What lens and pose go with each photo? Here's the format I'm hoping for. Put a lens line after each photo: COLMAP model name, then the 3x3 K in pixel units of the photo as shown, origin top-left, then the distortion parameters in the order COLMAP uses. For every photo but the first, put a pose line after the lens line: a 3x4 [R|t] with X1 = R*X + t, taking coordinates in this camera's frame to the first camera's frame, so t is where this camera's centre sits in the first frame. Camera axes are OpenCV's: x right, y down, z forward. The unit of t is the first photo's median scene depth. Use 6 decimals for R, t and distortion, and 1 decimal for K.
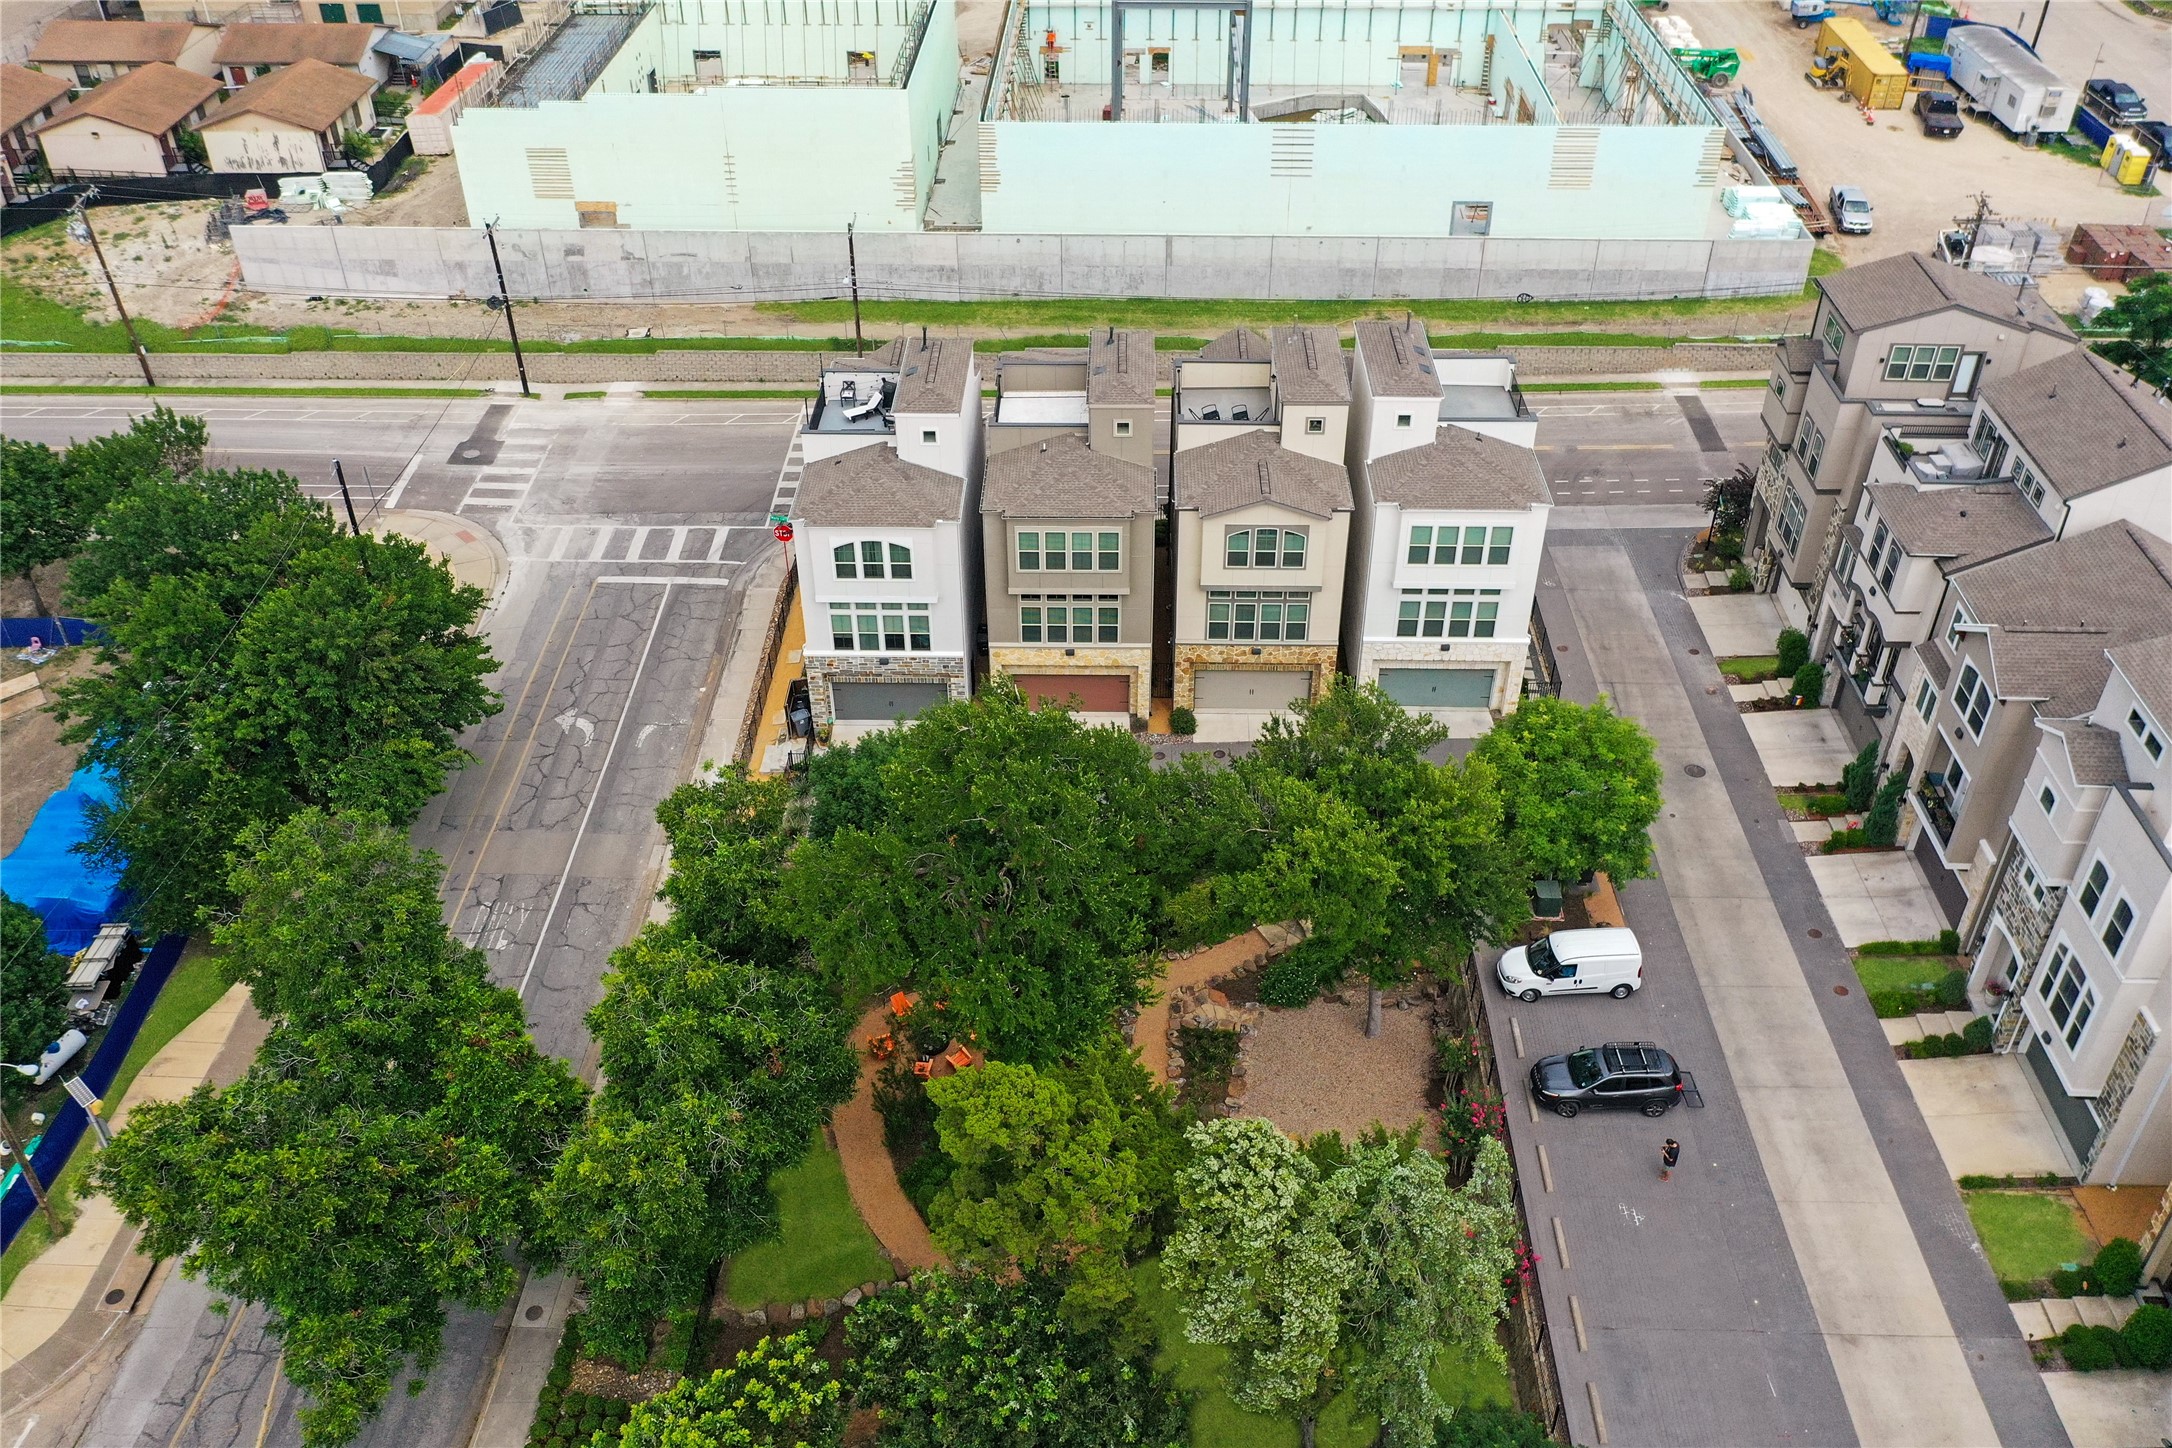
lens RADIAL K [[1784.2, 0, 1091.6], [0, 1784.2, 660.1], [0, 0, 1]] dist [0.001855, 0.002945]
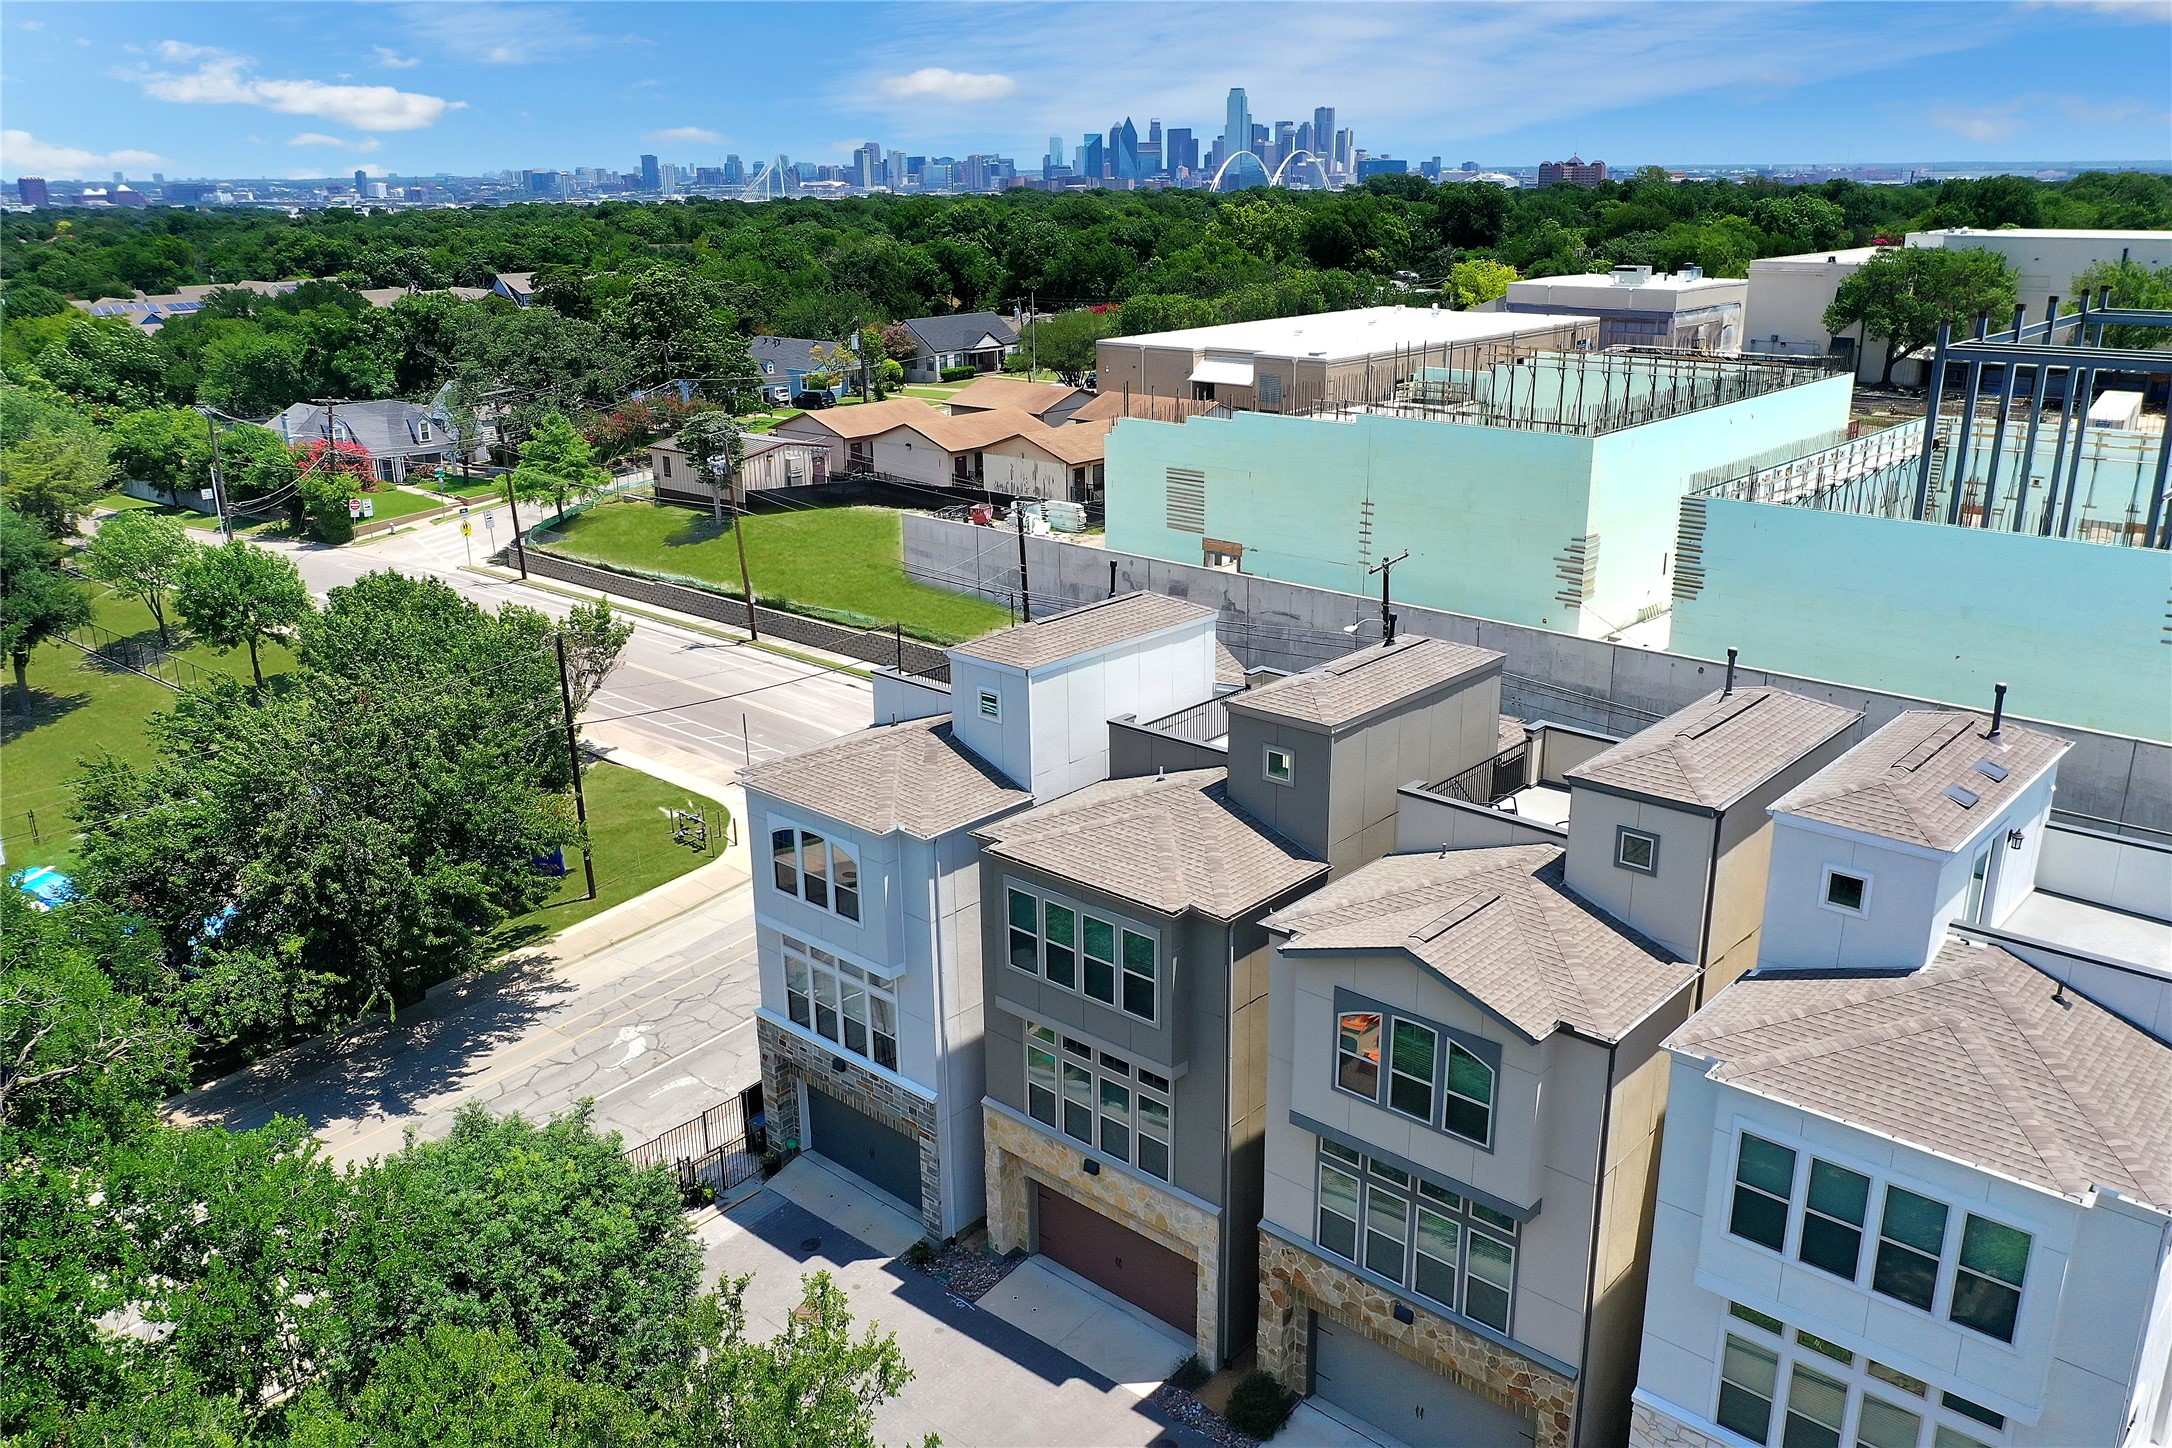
lens RADIAL K [[1704.5, 0, 1086.0], [0, 1704.5, 724.0], [0, 0, 1]] dist [-0.001308, 0.002727]
pose [[0.753197, 0.197537, -0.627434, 0.269912], [-0.375289, 0.912418, -0.163252, -0.040215], [0.540234, 0.358430, 0.761364, 0.580468]]
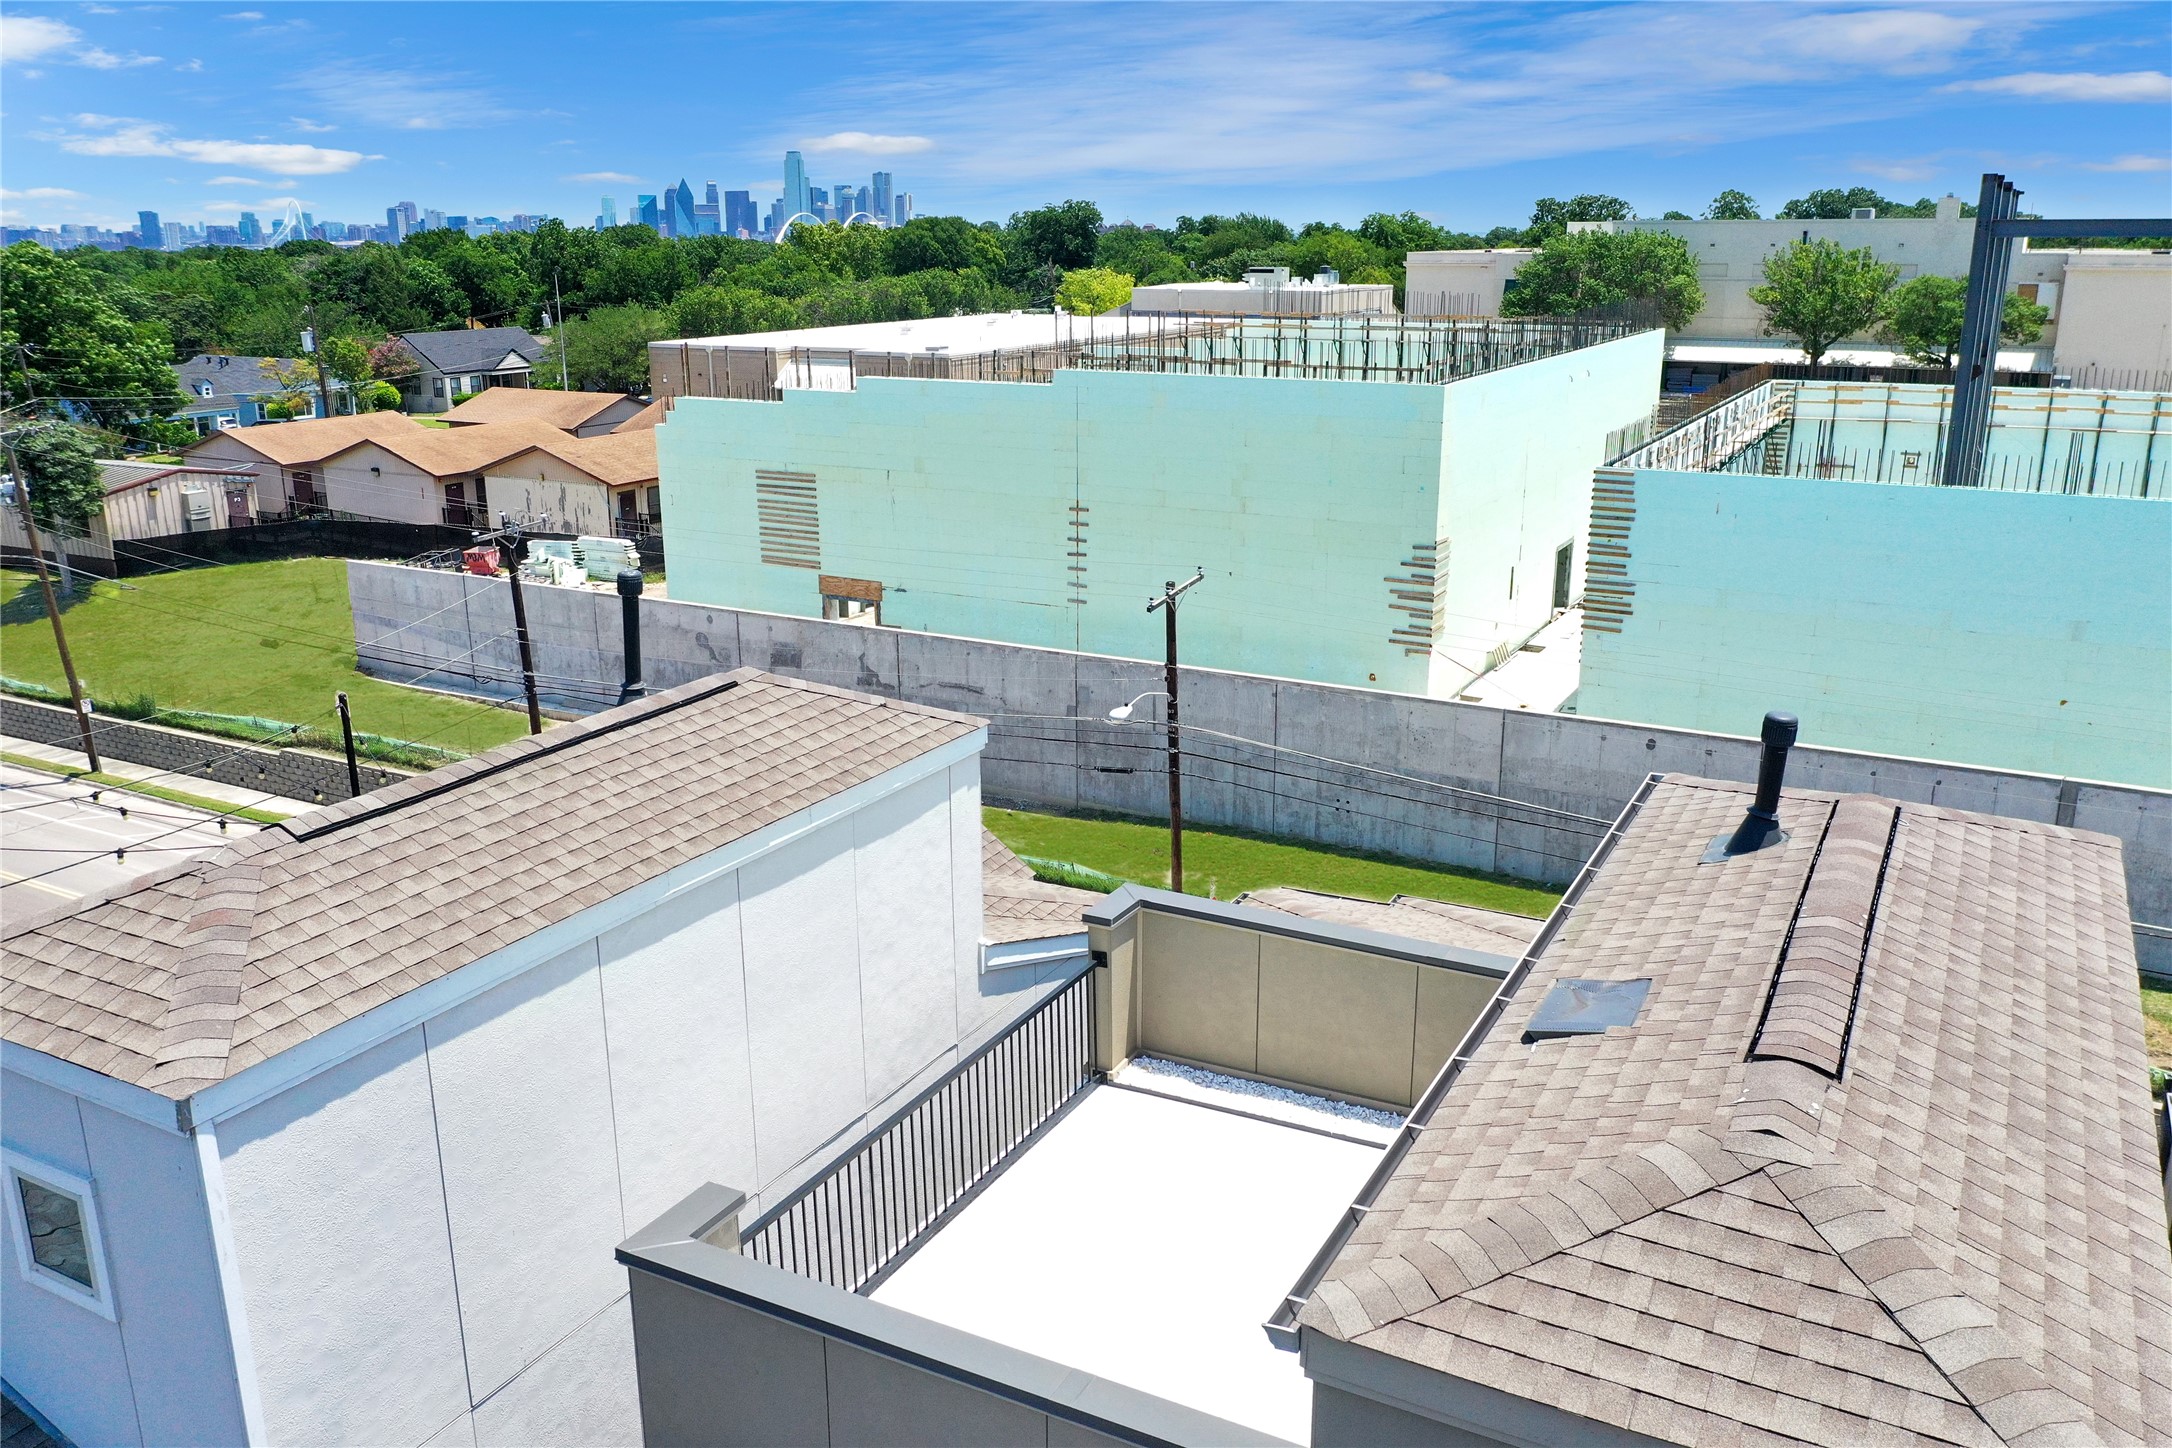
lens RADIAL K [[1704.5, 0, 1086.0], [0, 1704.5, 724.0], [0, 0, 1]] dist [-0.001308, 0.002727]
pose [[0.890401, 0.125890, -0.437421, 0.020415], [-0.264303, 0.925382, -0.271683, -0.140415], [0.370579, 0.357519, 0.857235, 0.881791]]
